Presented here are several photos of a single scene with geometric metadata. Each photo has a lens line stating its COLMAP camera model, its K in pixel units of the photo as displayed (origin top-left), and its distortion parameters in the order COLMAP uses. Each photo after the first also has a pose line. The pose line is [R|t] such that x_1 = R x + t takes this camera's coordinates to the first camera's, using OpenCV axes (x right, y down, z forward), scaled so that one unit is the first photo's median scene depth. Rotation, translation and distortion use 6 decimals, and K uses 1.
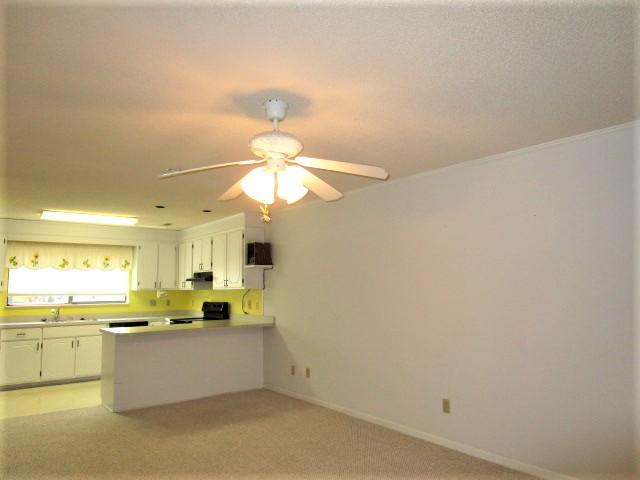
lens RADIAL K [[462.8, 0, 317.5], [0, 462.8, 237.7], [0, 0, 1]] dist [-0.008967, -0.005930]
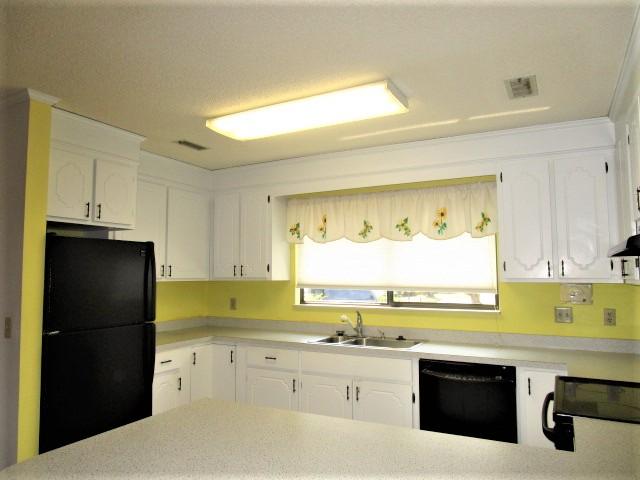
lens RADIAL K [[462.8, 0, 317.5], [0, 462.8, 237.7], [0, 0, 1]] dist [-0.008967, -0.005930]
pose [[0.416411, -0.068334, -0.906605, -0.089595], [0.090605, 0.995327, -0.033406, 0.076265], [0.904651, -0.068232, 0.420656, 0.707730]]
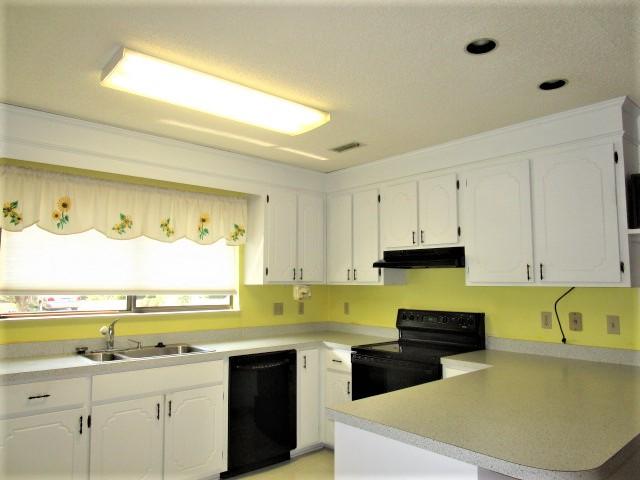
lens RADIAL K [[466.0, 0, 320.0], [0, 466.0, 240.0], [0, 0, 1]] dist [-0.002084, -0.001447]
pose [[0.997768, 0.019680, 0.063814, -0.375036], [-0.020771, 0.999648, 0.016492, 0.058384], [-0.063467, -0.017781, 0.997826, 0.515130]]
